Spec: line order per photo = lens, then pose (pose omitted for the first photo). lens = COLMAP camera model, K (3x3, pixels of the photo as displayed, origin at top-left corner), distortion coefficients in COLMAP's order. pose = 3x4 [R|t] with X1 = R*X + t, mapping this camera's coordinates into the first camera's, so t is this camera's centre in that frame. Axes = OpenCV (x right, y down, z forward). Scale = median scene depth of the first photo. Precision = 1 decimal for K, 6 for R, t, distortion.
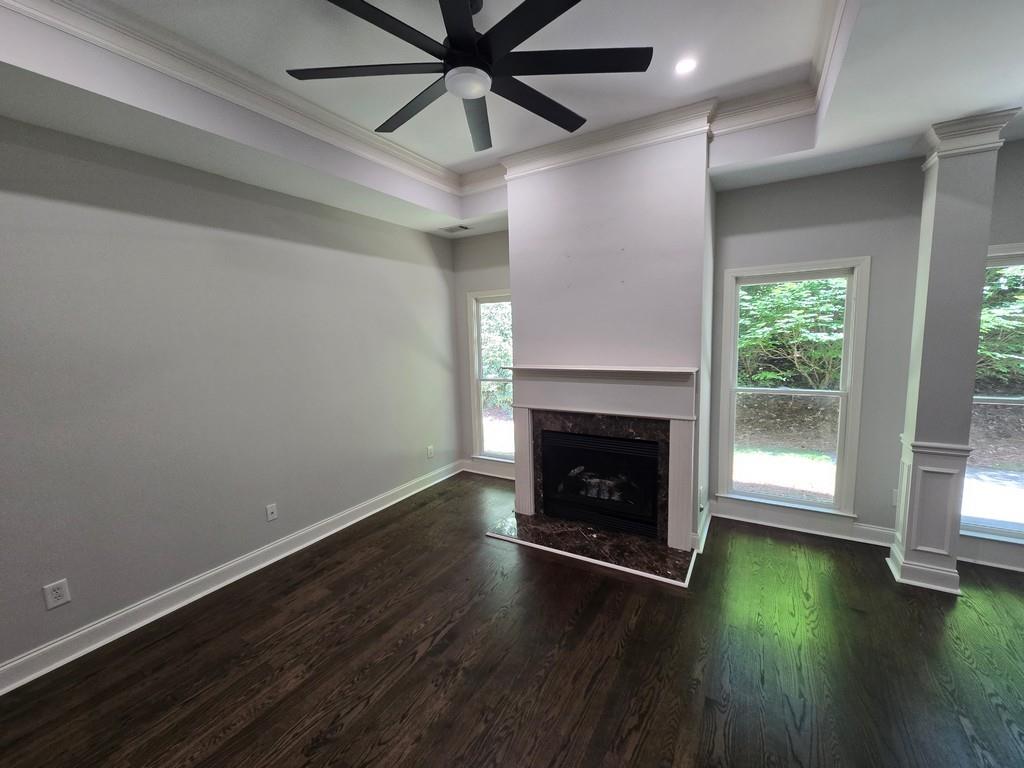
lens RADIAL K [[415.1, 0, 514.1], [0, 415.1, 383.6], [0, 0, 1]] dist [0.003006, 0.000211]
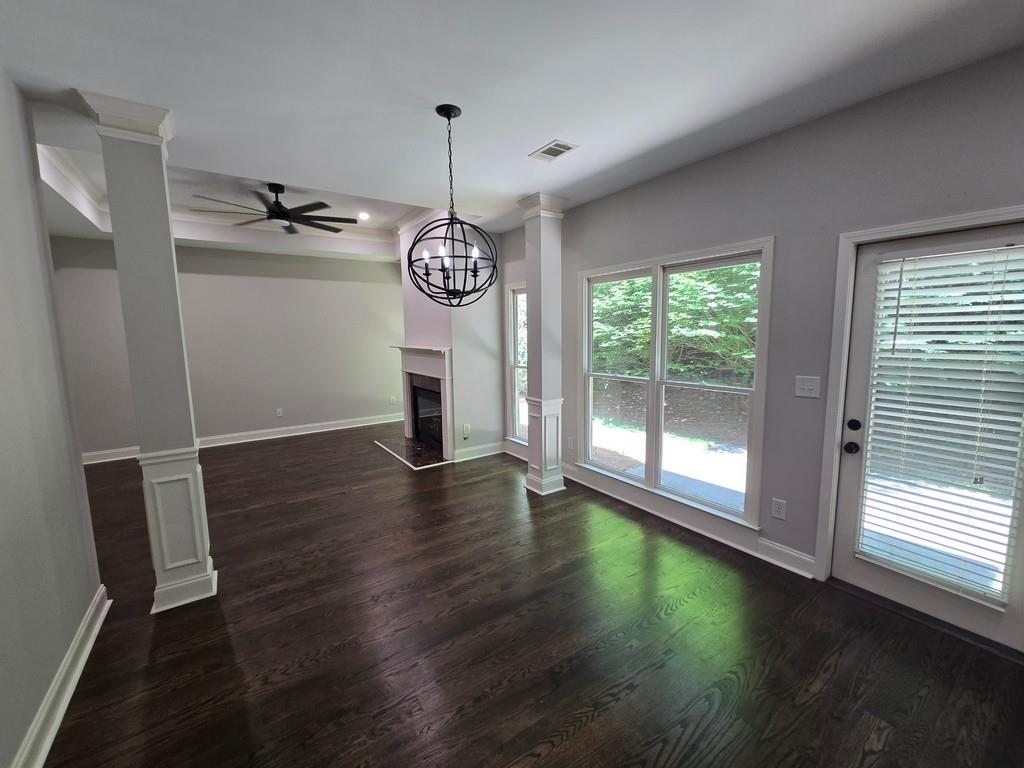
lens RADIAL K [[416.0, 0, 516.8], [0, 416.0, 382.5], [0, 0, 1]] dist [0.003791, 0.000377]
pose [[0.910332, 0.064956, -0.408749, 1.283586], [-0.060225, 0.997885, 0.024451, 0.040537], [0.409473, 0.002358, 0.912319, -0.380646]]
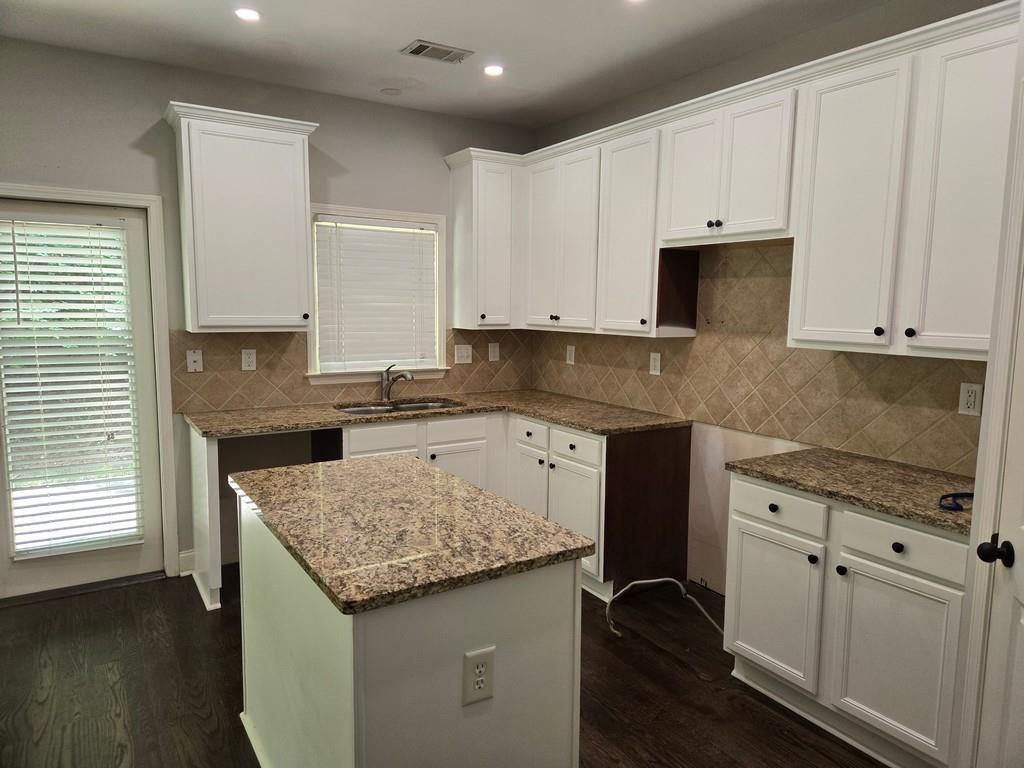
lens RADIAL K [[680.0, 0, 510.6], [0, 680.0, 379.0], [0, 0, 1]] dist [0.088290, -0.087214]
pose [[0.455817, -0.065132, 0.887687, 0.957439], [0.080916, 0.996222, 0.031546, 0.084383], [-0.886388, 0.057449, 0.459365, -0.640271]]
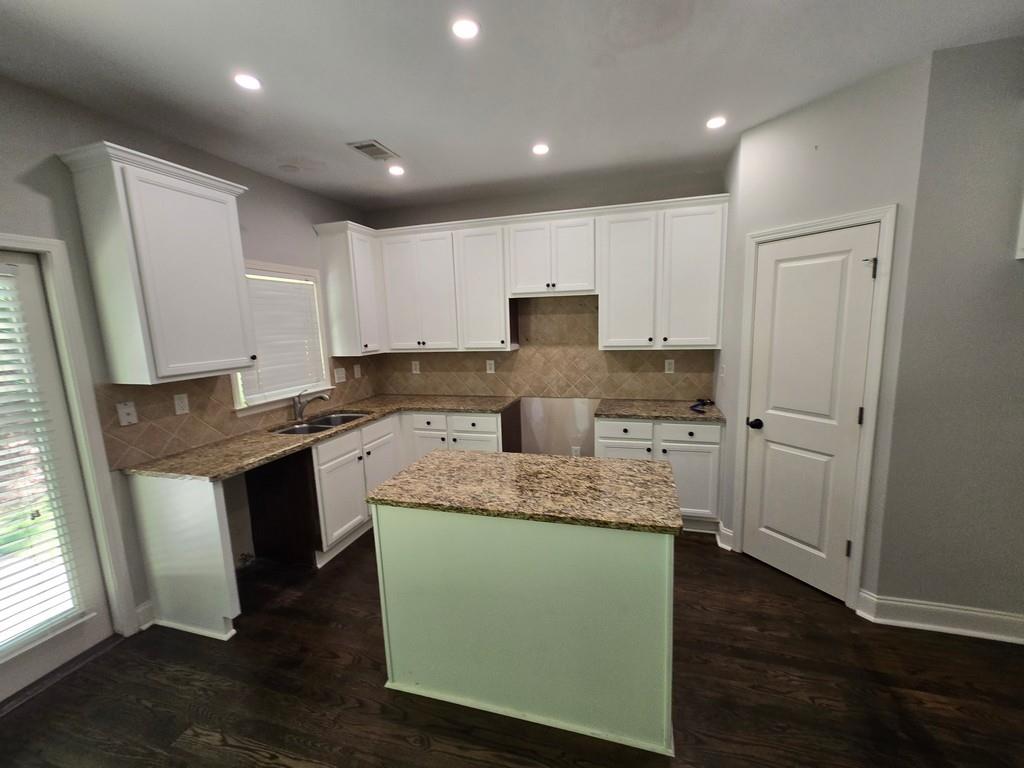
lens RADIAL K [[419.3, 0, 517.5], [0, 419.3, 384.7], [0, 0, 1]] dist [0.004969, 0.000098]
pose [[-0.245121, -0.107577, 0.963506, 0.928707], [0.153939, 0.976898, 0.148235, -0.005841], [-0.957193, 0.184657, -0.222898, -0.086361]]
